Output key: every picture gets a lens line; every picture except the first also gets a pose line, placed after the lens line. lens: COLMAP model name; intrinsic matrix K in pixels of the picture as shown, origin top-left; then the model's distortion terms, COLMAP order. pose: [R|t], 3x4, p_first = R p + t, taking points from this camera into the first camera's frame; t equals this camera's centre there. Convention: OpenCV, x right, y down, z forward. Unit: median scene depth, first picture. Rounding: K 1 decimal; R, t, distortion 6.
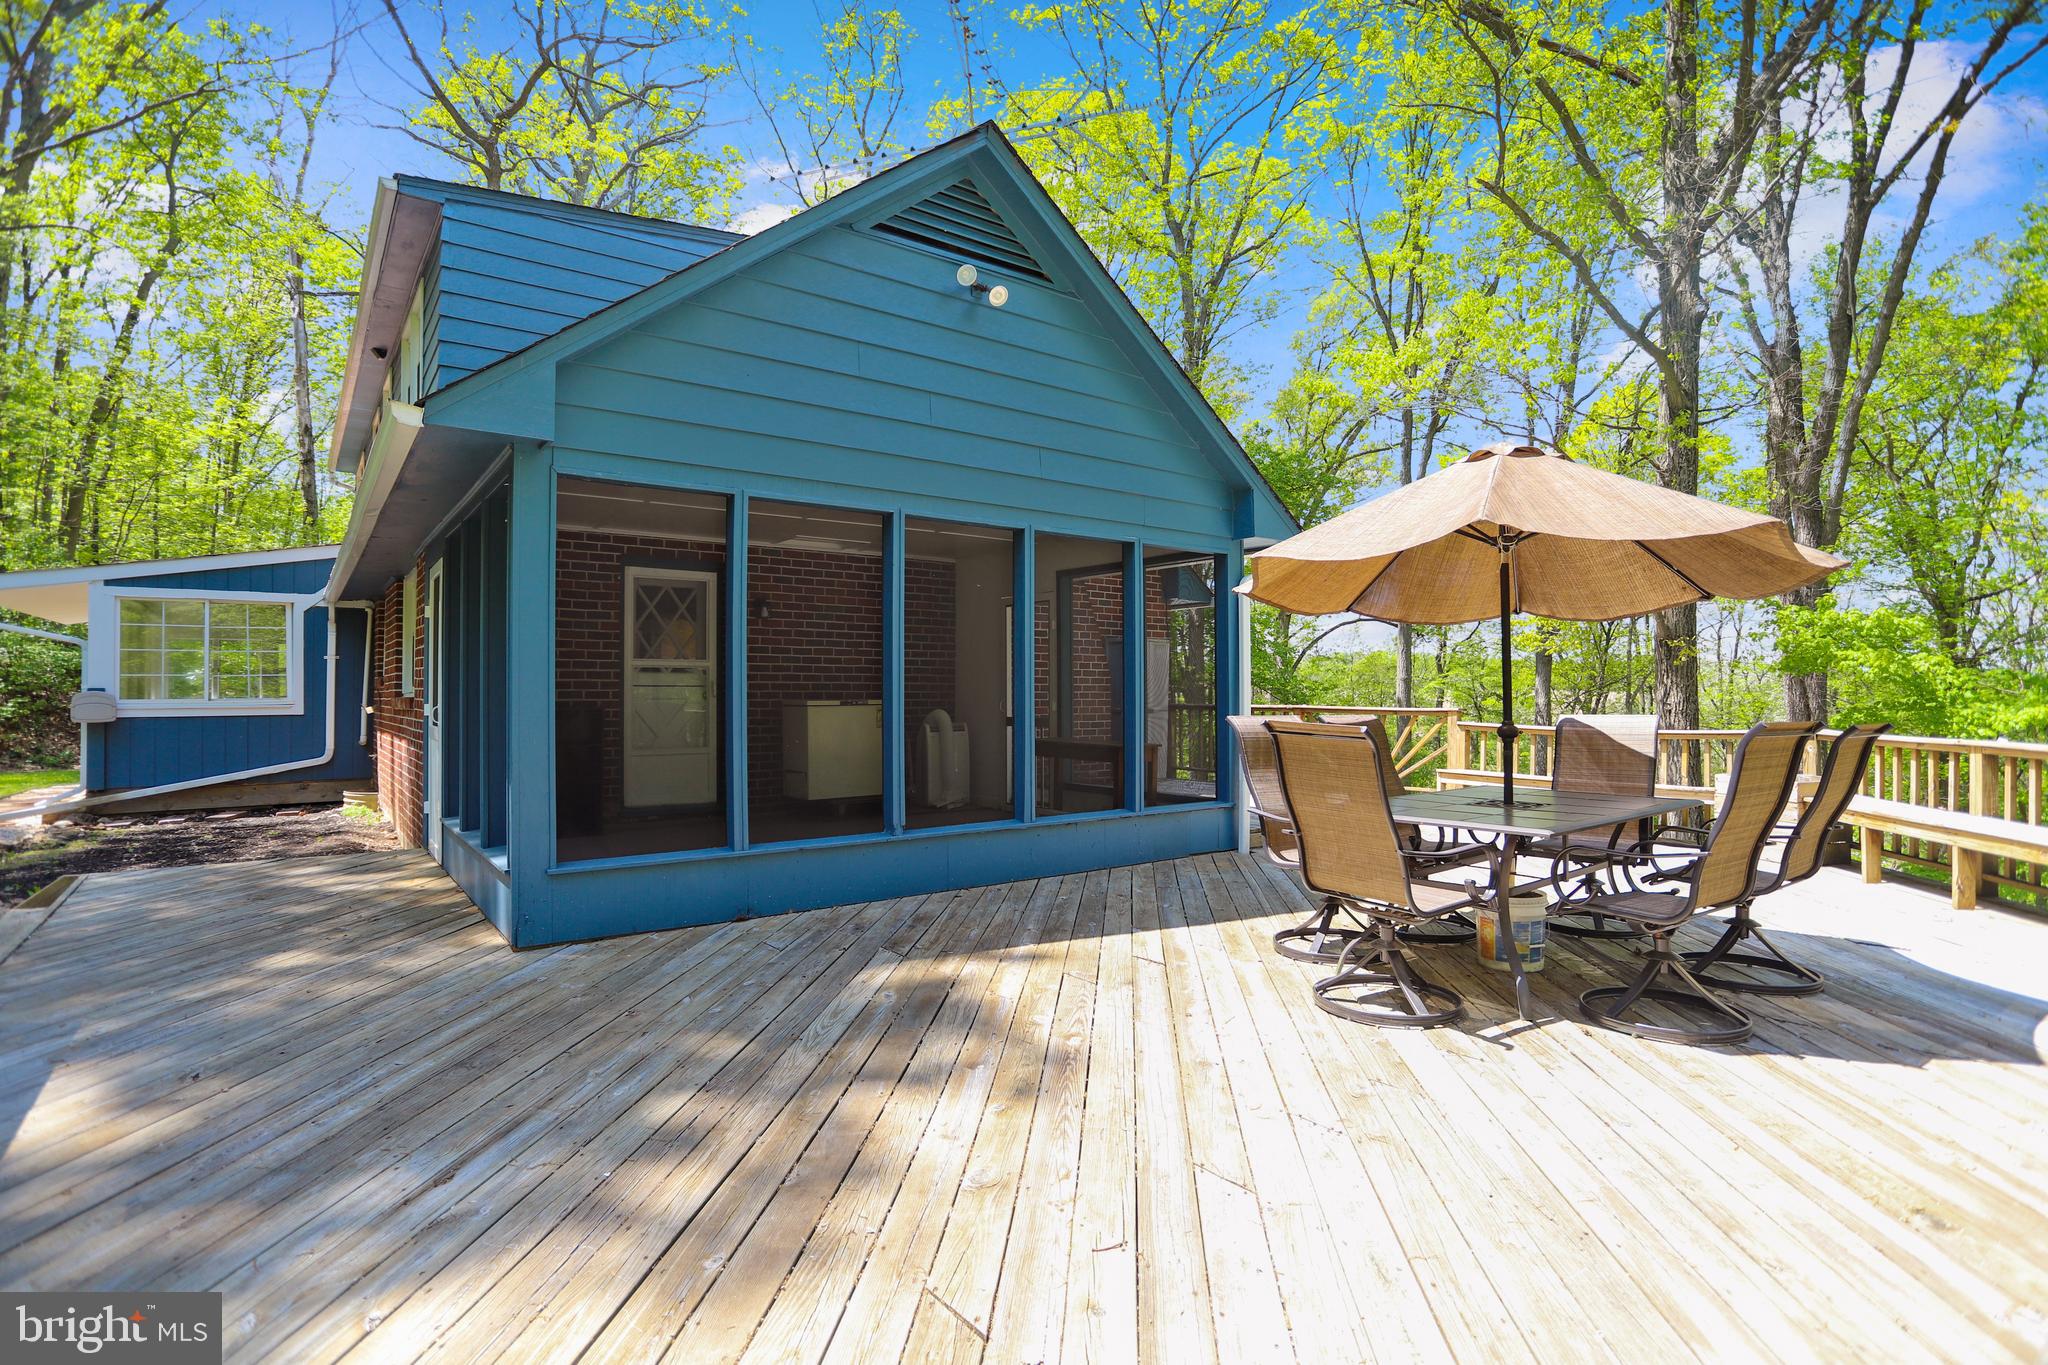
lens RADIAL K [[967.2, 0, 1007.0], [0, 967.2, 676.1], [0, 0, 1]] dist [-0.000260, 0.000039]
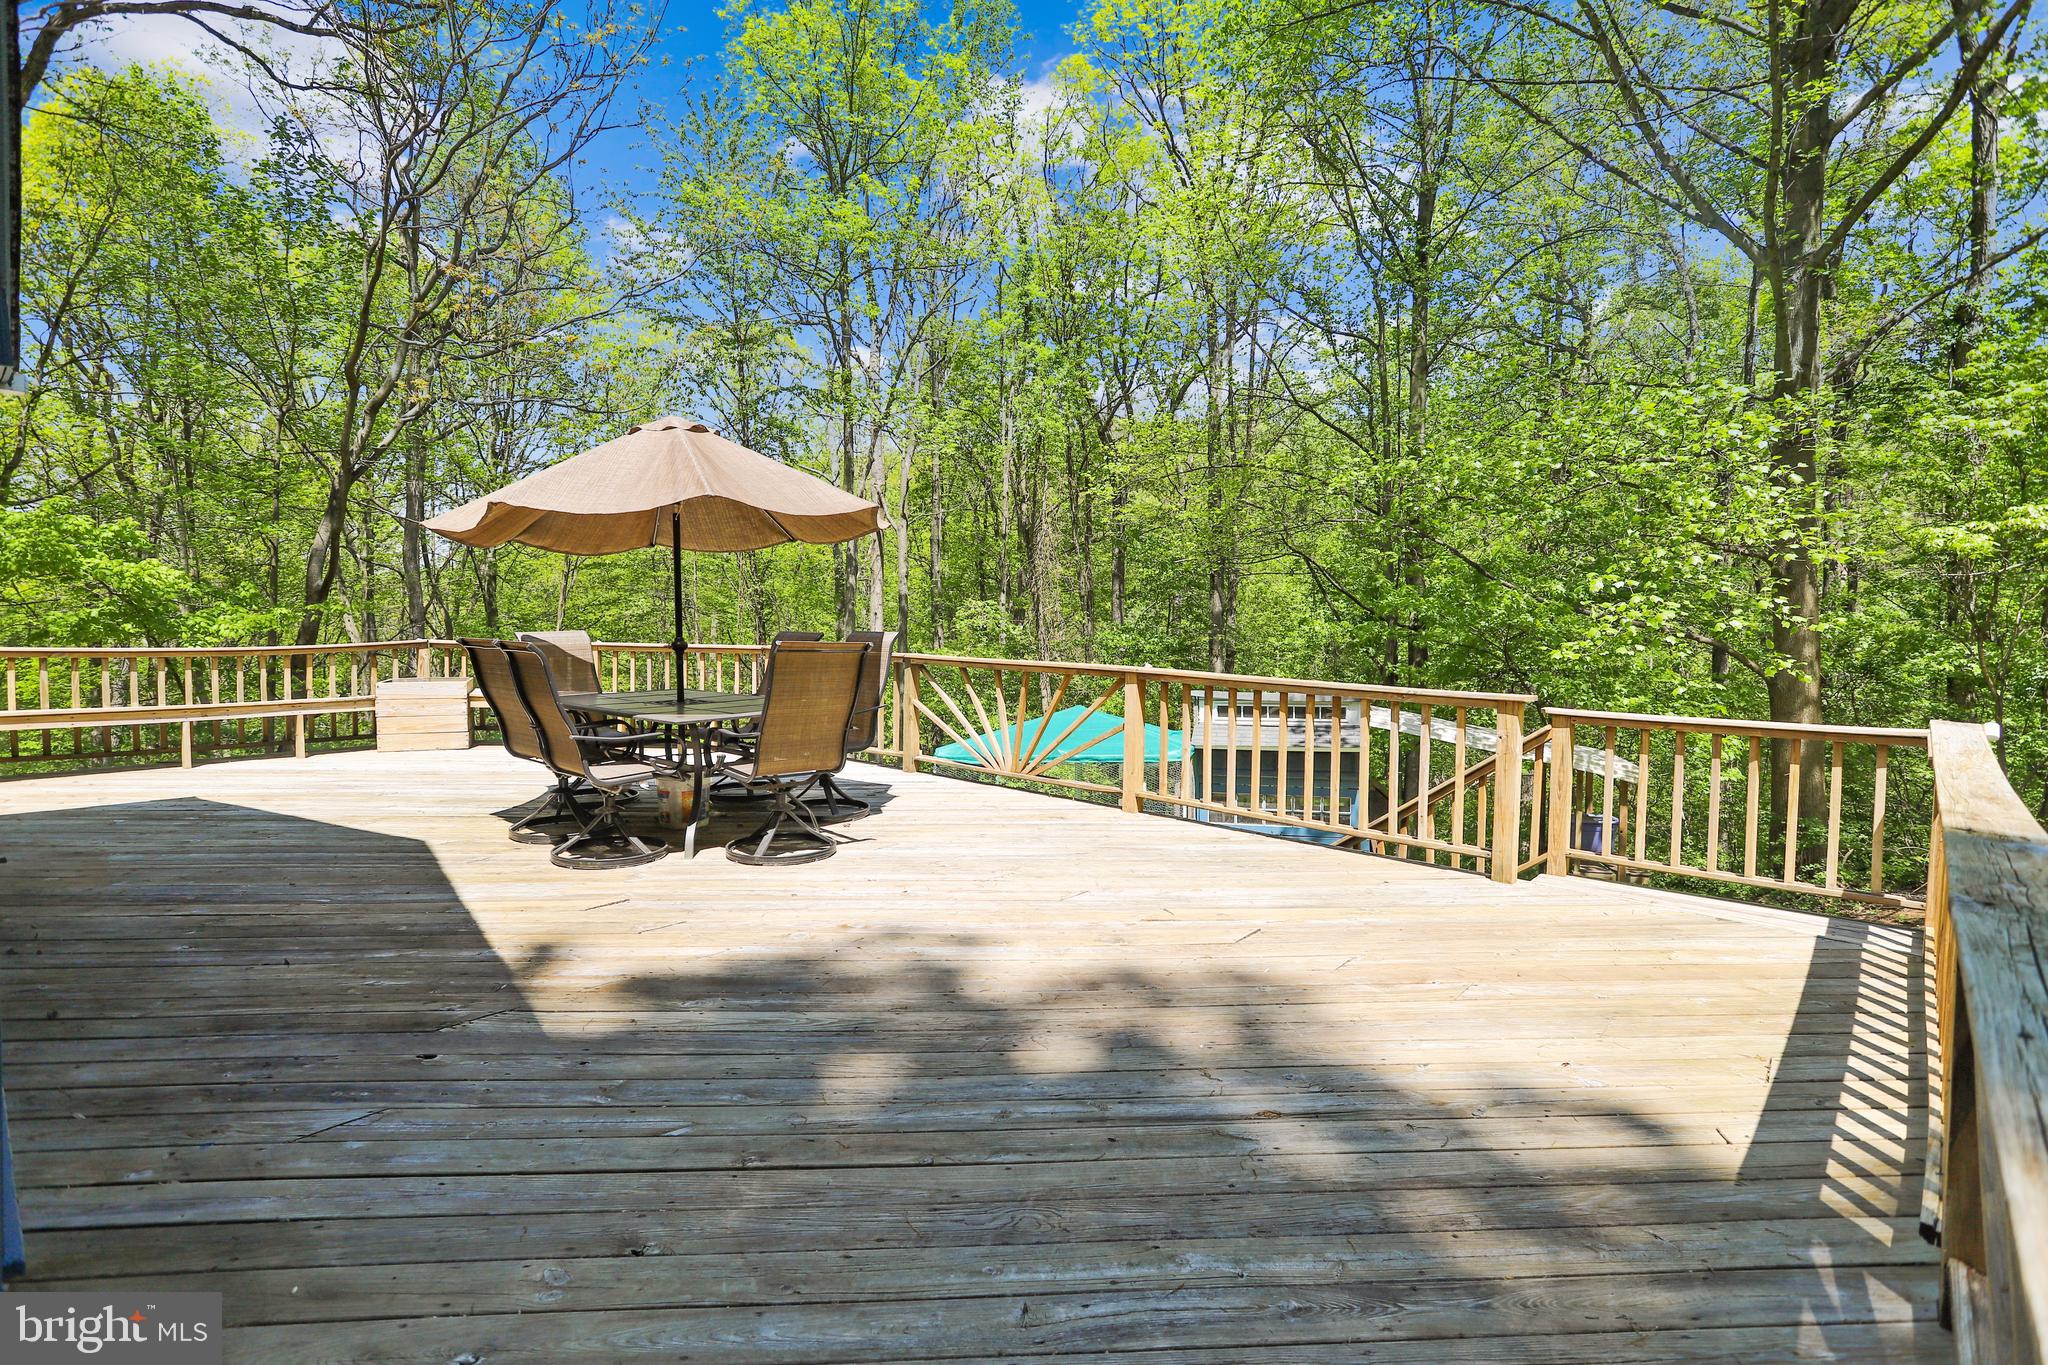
lens RADIAL K [[967.2, 0, 1007.0], [0, 967.2, 676.1], [0, 0, 1]] dist [-0.000260, 0.000039]
pose [[-0.182096, -0.052749, 0.981865, -0.977015], [-0.024388, 0.998495, 0.049120, 0.029130], [-0.982978, -0.015001, -0.183109, 0.967311]]
